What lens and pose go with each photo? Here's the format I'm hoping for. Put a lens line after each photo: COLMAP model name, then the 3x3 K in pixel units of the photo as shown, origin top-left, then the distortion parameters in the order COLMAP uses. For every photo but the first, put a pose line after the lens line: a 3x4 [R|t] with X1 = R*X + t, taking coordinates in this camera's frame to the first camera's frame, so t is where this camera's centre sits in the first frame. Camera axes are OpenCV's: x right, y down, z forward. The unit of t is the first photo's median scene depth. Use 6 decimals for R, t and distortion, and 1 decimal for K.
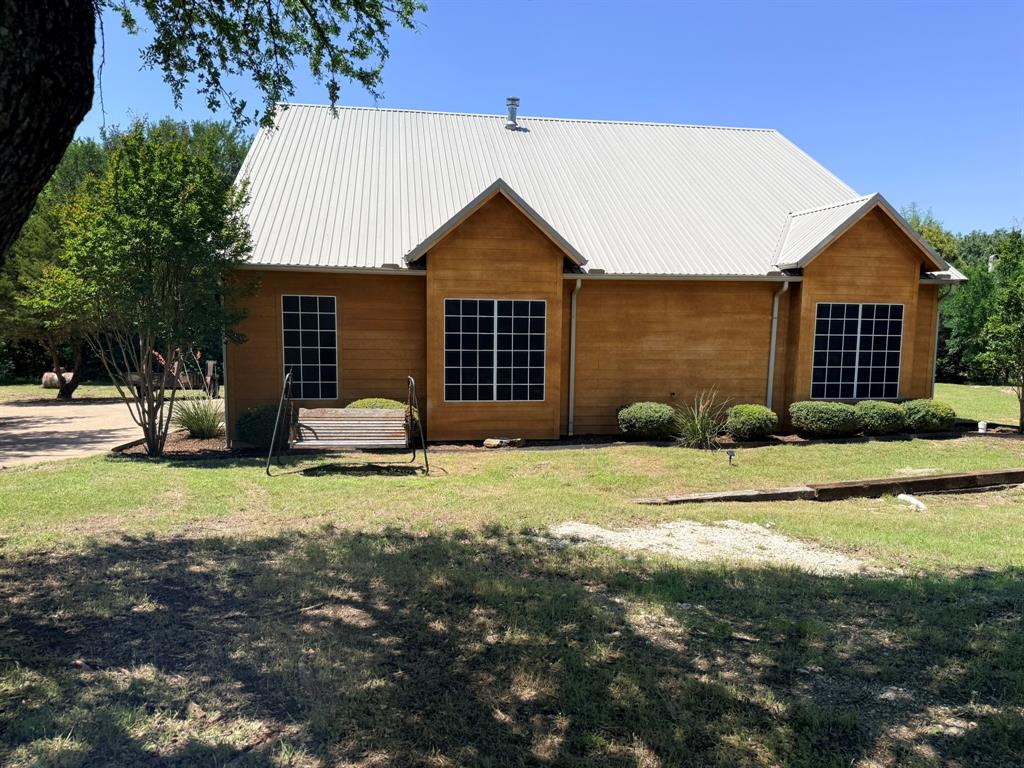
lens RADIAL K [[721.8, 0, 513.5], [0, 721.8, 386.1], [0, 0, 1]] dist [0.000332, -0.000246]
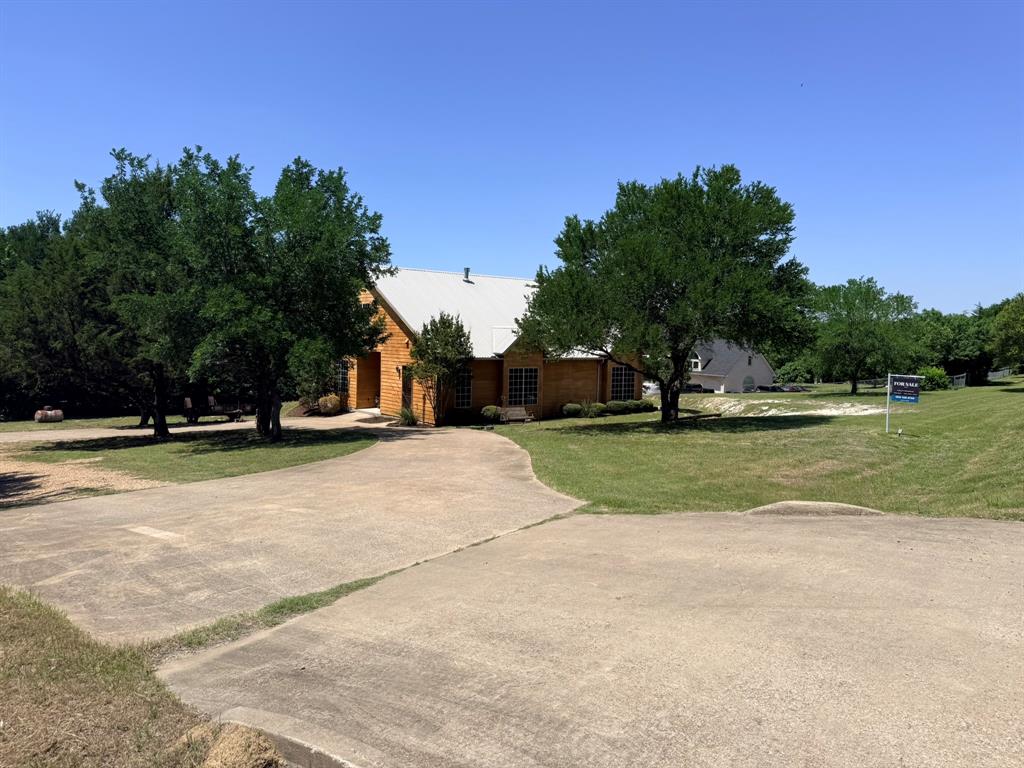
lens RADIAL K [[721.8, 0, 511.1], [0, 721.8, 381.4], [0, 0, 1]] dist [0.000332, -0.000246]
pose [[0.859500, -0.025206, 0.510515, -1.423990], [0.044119, 0.998714, -0.024968, -0.003395], [-0.509229, 0.043983, 0.859507, -1.283101]]
